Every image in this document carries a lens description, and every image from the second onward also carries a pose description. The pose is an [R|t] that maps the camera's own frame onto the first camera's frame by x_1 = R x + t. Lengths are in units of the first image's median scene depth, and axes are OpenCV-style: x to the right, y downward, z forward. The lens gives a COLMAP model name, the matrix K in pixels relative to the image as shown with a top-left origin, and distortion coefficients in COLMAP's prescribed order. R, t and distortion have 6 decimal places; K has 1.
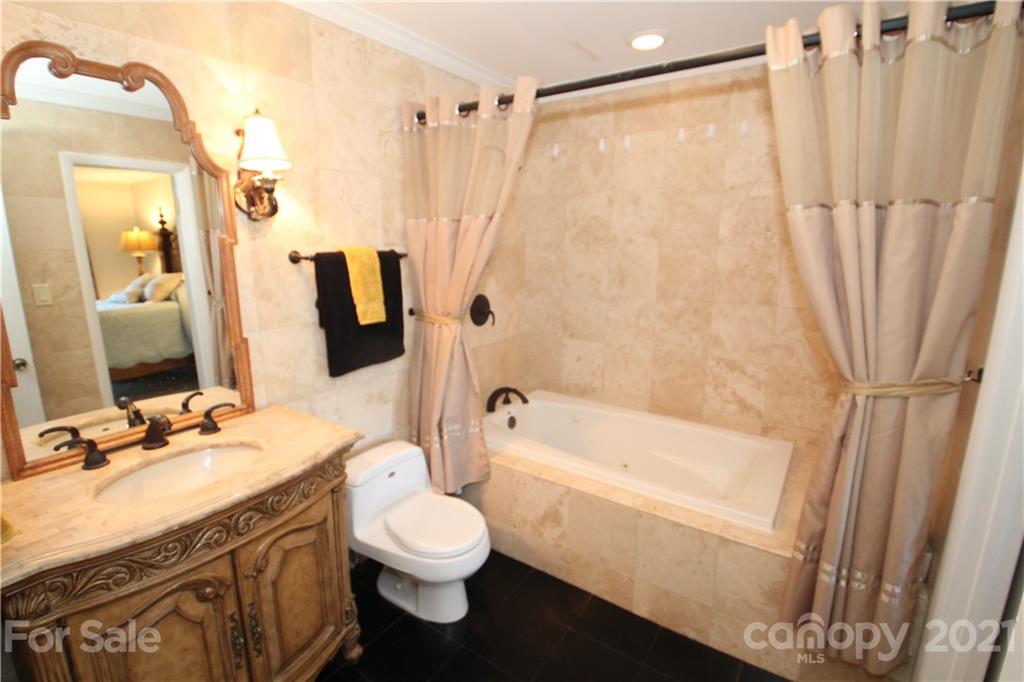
lens RADIAL K [[470.7, 0, 513.5], [0, 470.7, 340.0], [0, 0, 1]] dist [-0.023606, -0.002662]
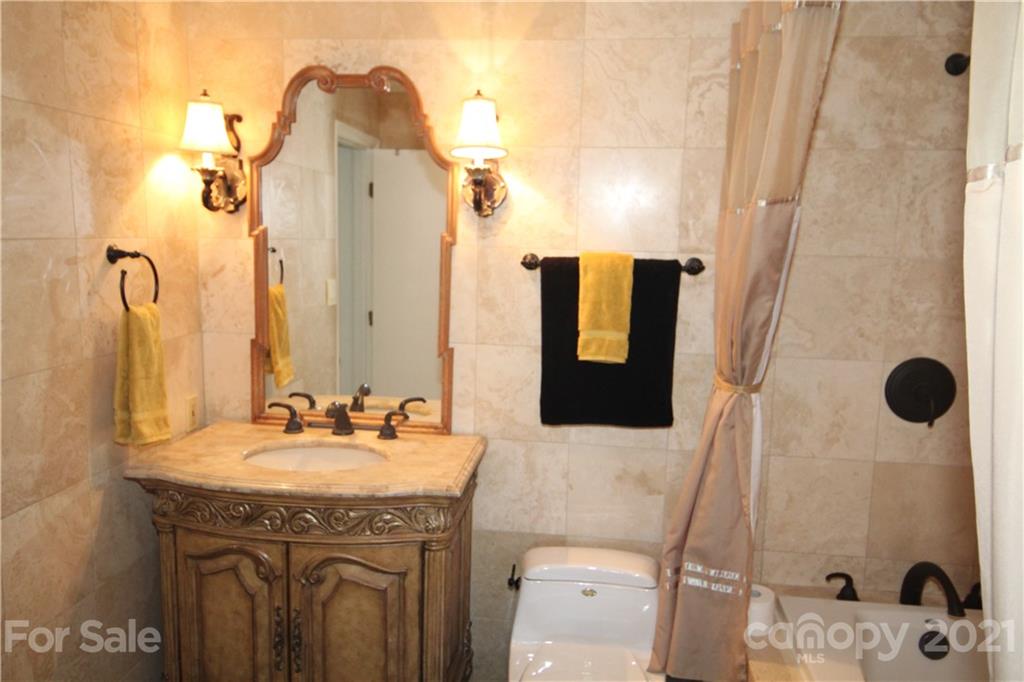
lens RADIAL K [[795.5, 0, 513.1], [0, 795.5, 338.0], [0, 0, 1]] dist [0.063490, 0.002029]
pose [[0.464379, 0.133574, -0.875506, 0.808995], [-0.205666, 0.977801, 0.040094, -0.110834], [0.861425, 0.161443, 0.481542, 0.388007]]
